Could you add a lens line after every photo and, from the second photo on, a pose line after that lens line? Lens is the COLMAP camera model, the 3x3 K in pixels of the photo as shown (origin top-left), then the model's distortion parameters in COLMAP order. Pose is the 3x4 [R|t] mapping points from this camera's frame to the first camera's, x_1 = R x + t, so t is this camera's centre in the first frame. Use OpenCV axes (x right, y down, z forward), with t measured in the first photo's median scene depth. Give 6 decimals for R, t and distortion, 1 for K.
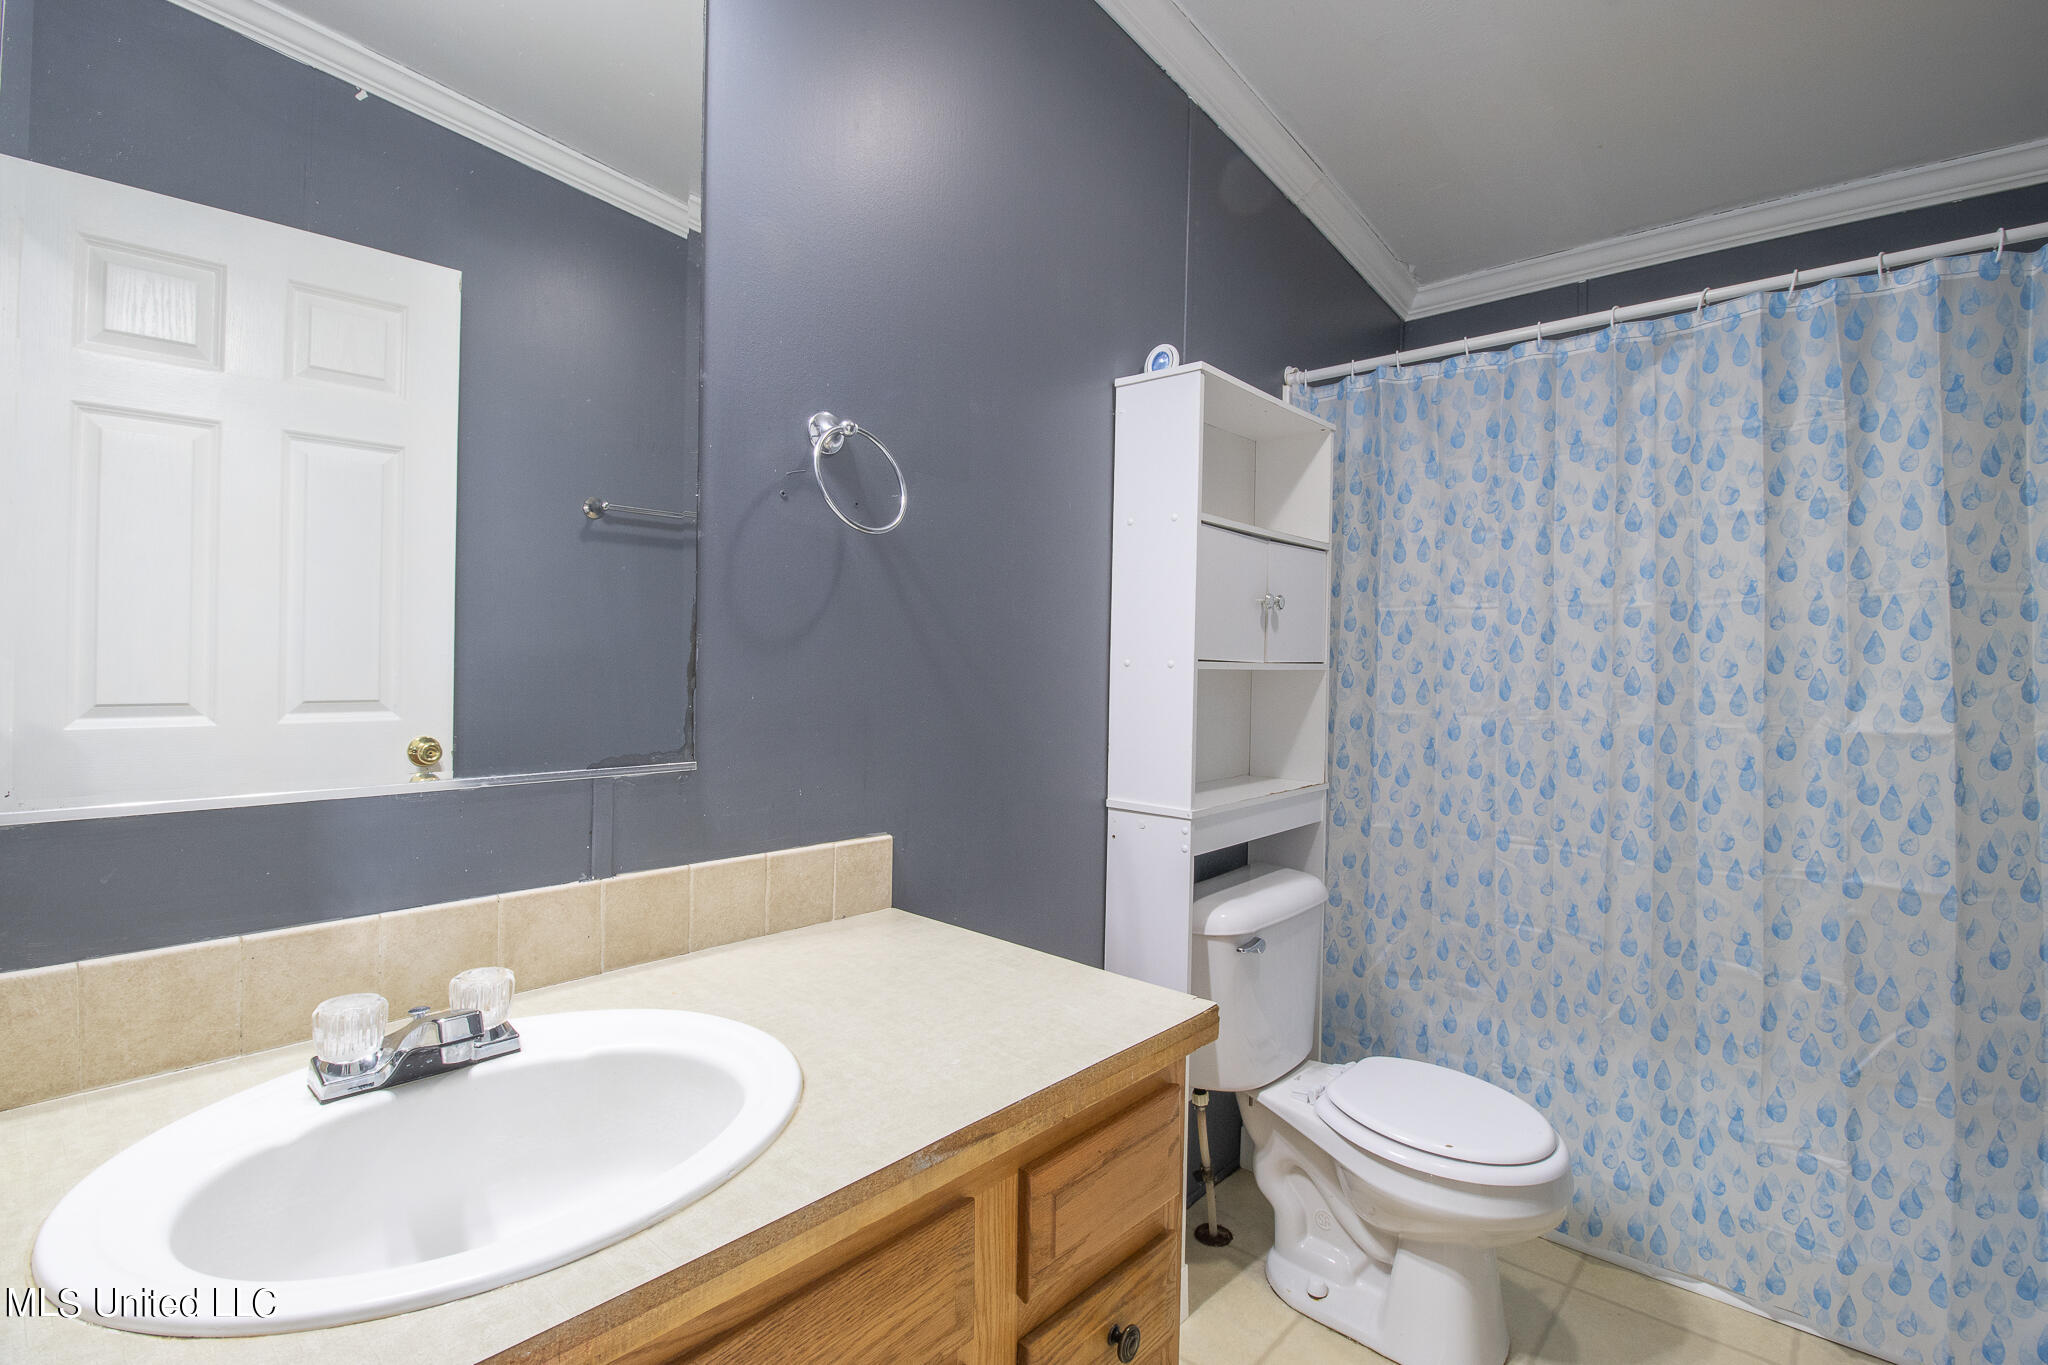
lens RADIAL K [[952.6, 0, 1032.9], [0, 952.6, 650.1], [0, 0, 1]] dist [-0.004639, -0.010905]
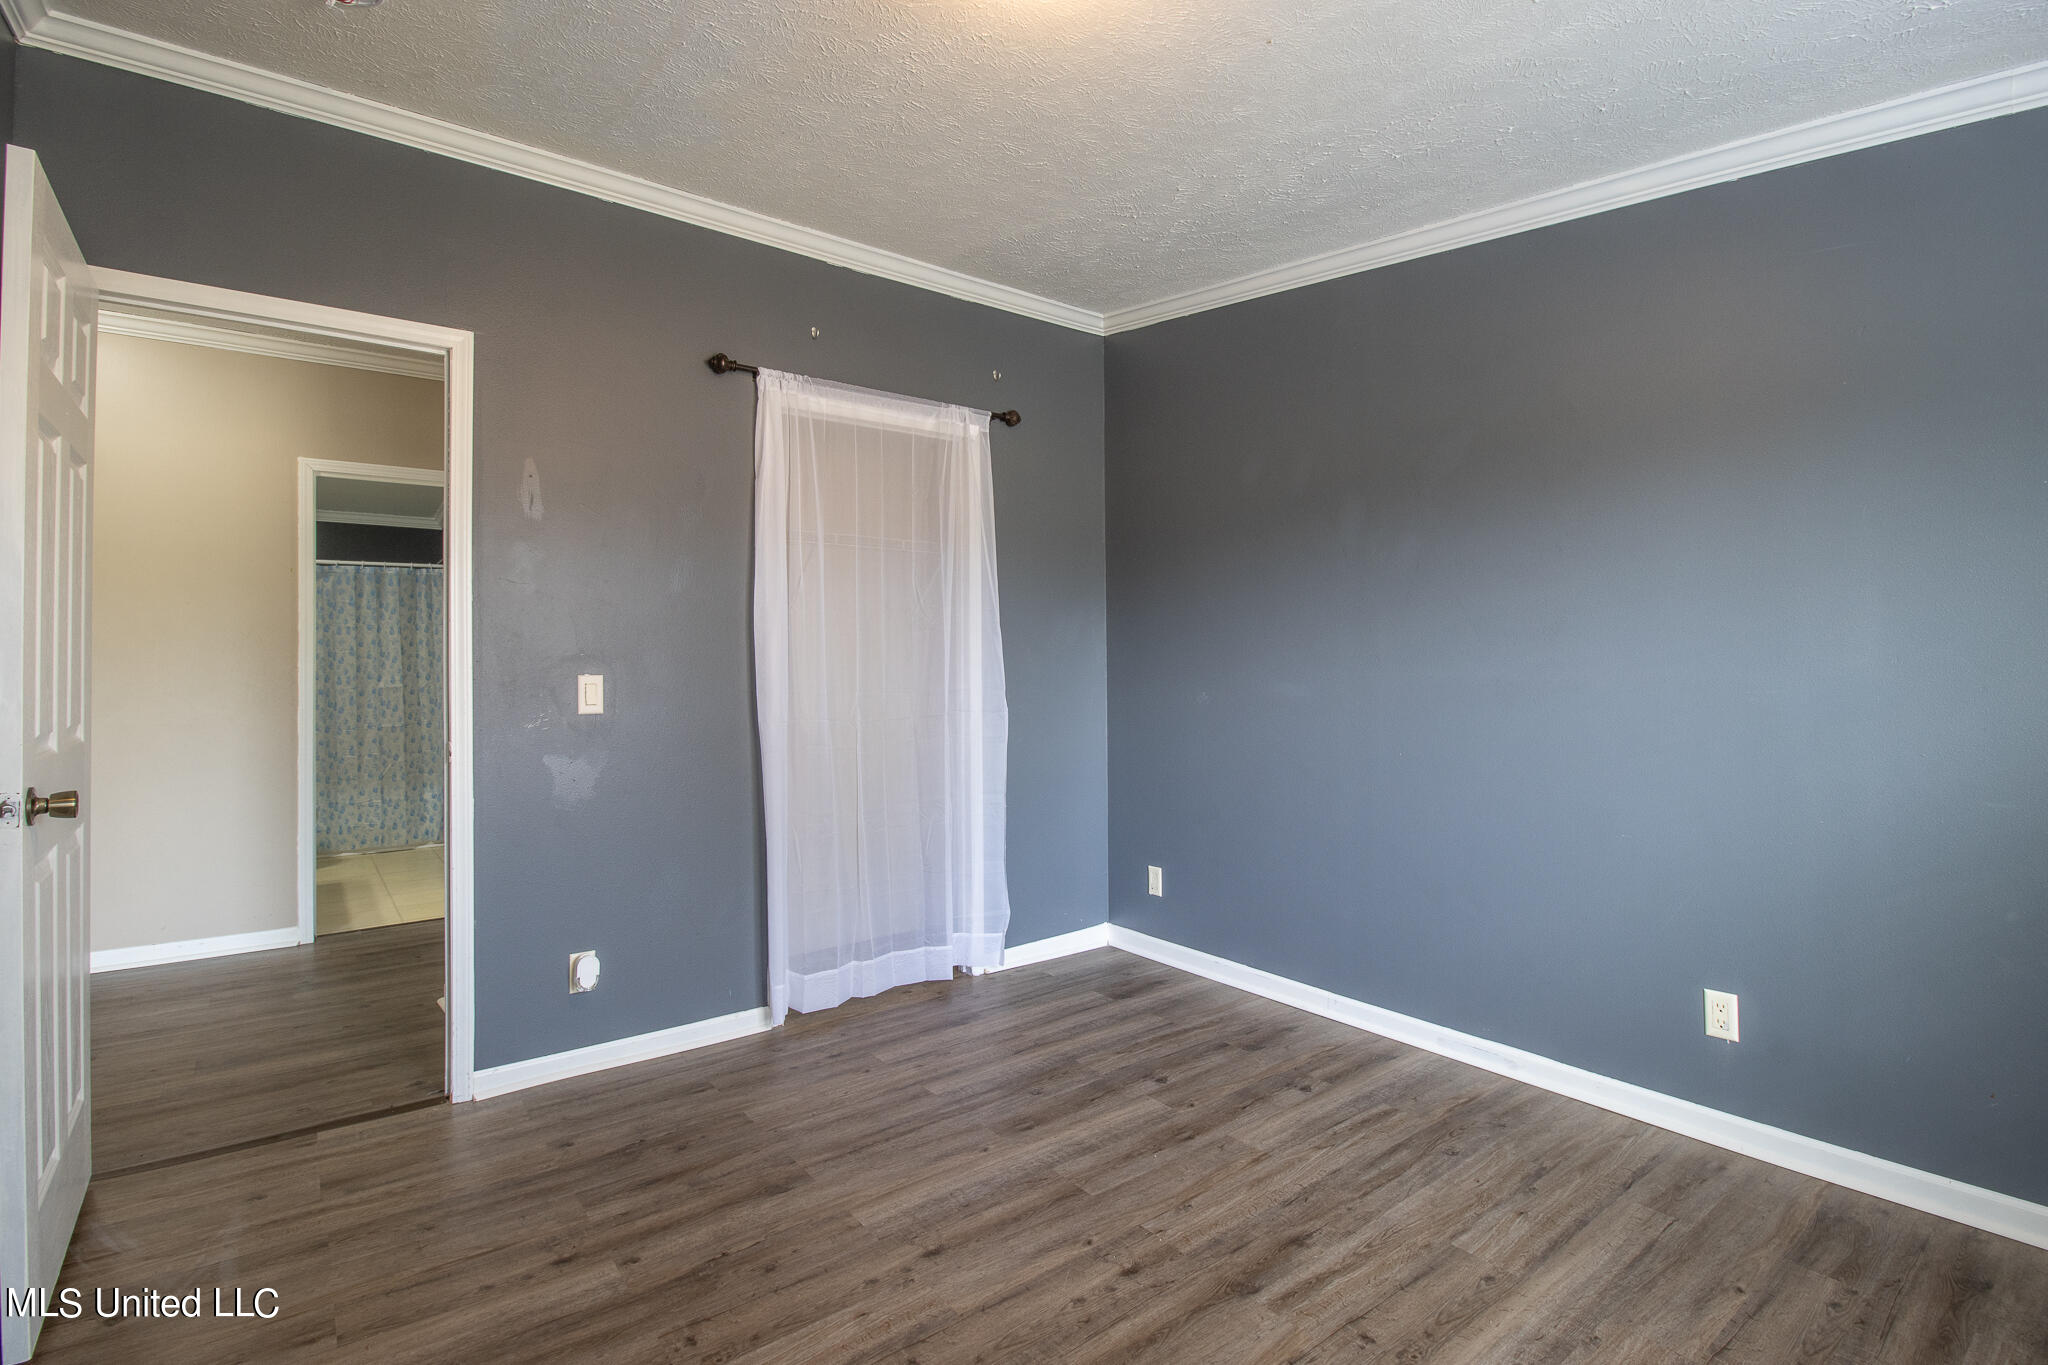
lens RADIAL K [[952.6, 0, 1019.6], [0, 952.6, 667.7], [0, 0, 1]] dist [-0.004639, -0.010905]
pose [[0.185206, -0.015595, 0.982576, -2.373872], [0.004060, 0.999878, 0.015104, -0.039032], [-0.982691, 0.001192, 0.185247, -2.214366]]
